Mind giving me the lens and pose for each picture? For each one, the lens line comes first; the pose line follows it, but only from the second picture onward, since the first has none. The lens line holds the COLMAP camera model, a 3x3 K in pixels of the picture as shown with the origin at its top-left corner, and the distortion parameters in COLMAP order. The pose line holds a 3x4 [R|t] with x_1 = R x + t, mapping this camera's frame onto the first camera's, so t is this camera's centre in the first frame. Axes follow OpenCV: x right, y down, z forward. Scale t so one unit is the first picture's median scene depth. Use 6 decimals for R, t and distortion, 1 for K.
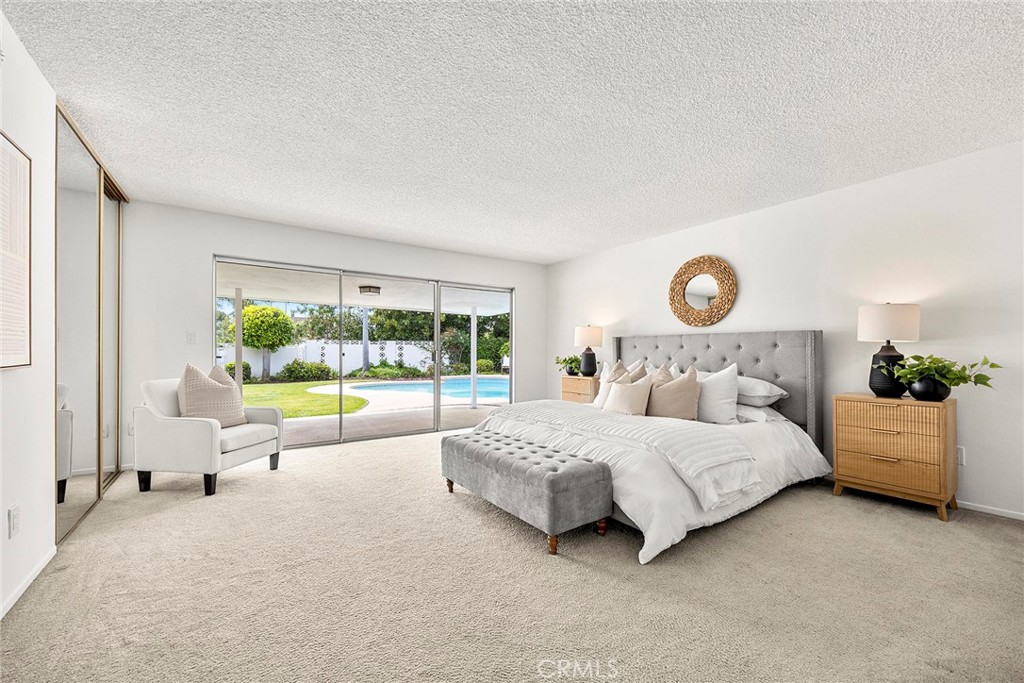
lens RADIAL K [[400.5, 0, 513.6], [0, 400.5, 355.6], [0, 0, 1]] dist [-0.000069, 0.000016]
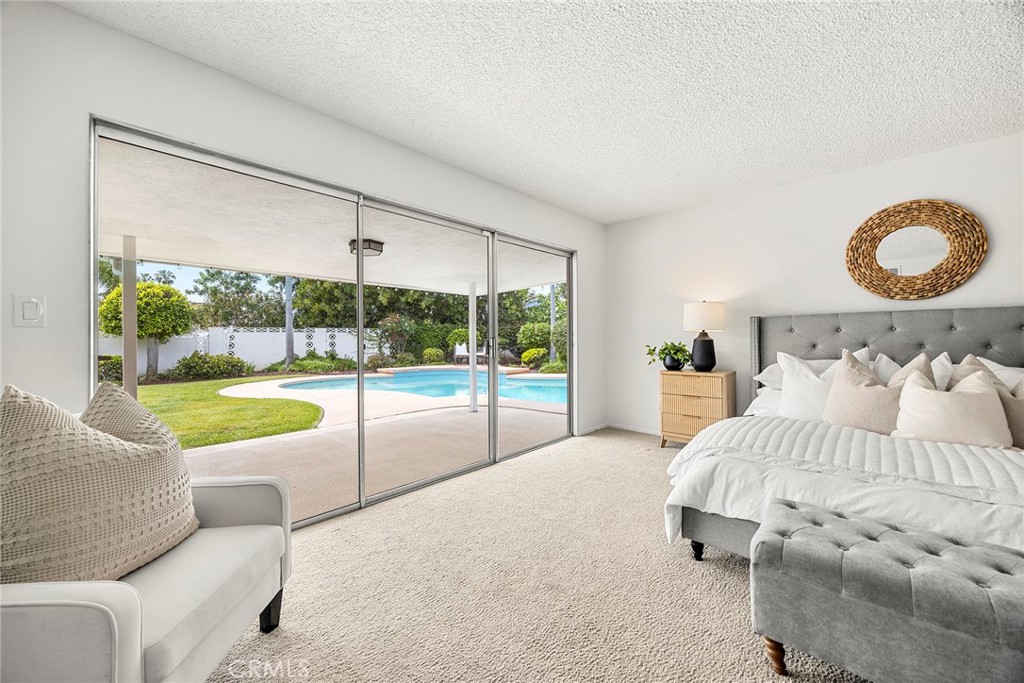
lens RADIAL K [[396.8, 0, 515.4], [0, 396.8, 336.4], [0, 0, 1]] dist [0.000802, 0.000008]
pose [[0.979459, -0.008196, 0.201479, -0.085894], [0.011592, 0.999810, -0.015682, -0.001277], [-0.201312, 0.017695, 0.979367, 0.108425]]
